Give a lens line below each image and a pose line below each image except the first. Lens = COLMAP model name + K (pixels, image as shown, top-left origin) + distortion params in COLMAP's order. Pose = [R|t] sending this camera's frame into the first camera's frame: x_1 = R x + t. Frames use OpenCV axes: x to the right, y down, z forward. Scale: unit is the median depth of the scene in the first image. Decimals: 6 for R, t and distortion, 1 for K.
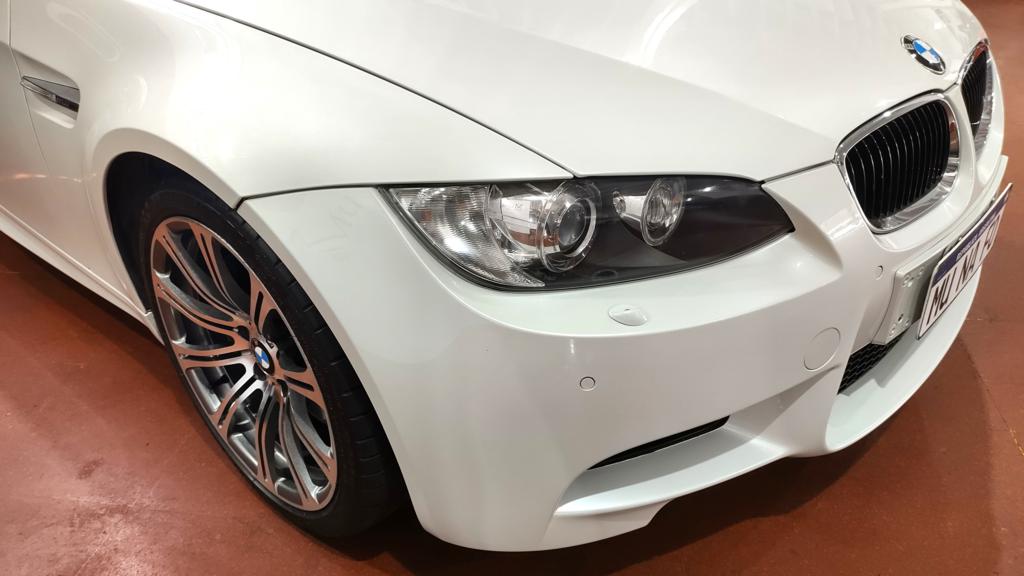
lens RADIAL K [[721.6, 0, 512.0], [0, 721.6, 287.7], [0, 0, 1]] dist [0.000654, -0.002029]
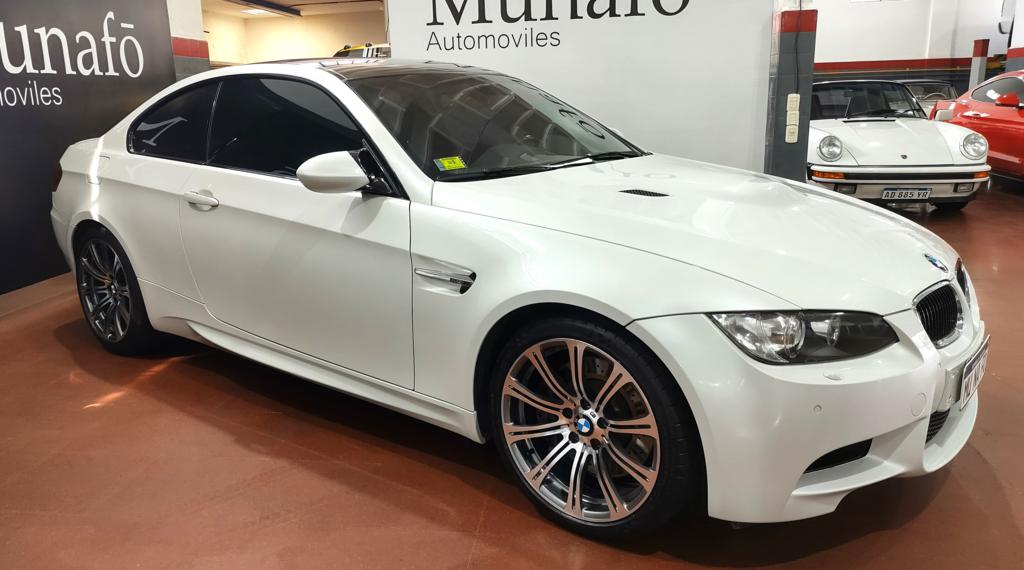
lens RADIAL K [[695.2, 0, 514.5], [0, 695.2, 285.5], [0, 0, 1]] dist [0.002219, -0.001260]
pose [[0.998566, 0.019049, 0.050024, -0.678604], [-0.003141, 0.953779, -0.300492, 0.312690], [-0.053436, 0.299904, 0.952471, -0.730697]]
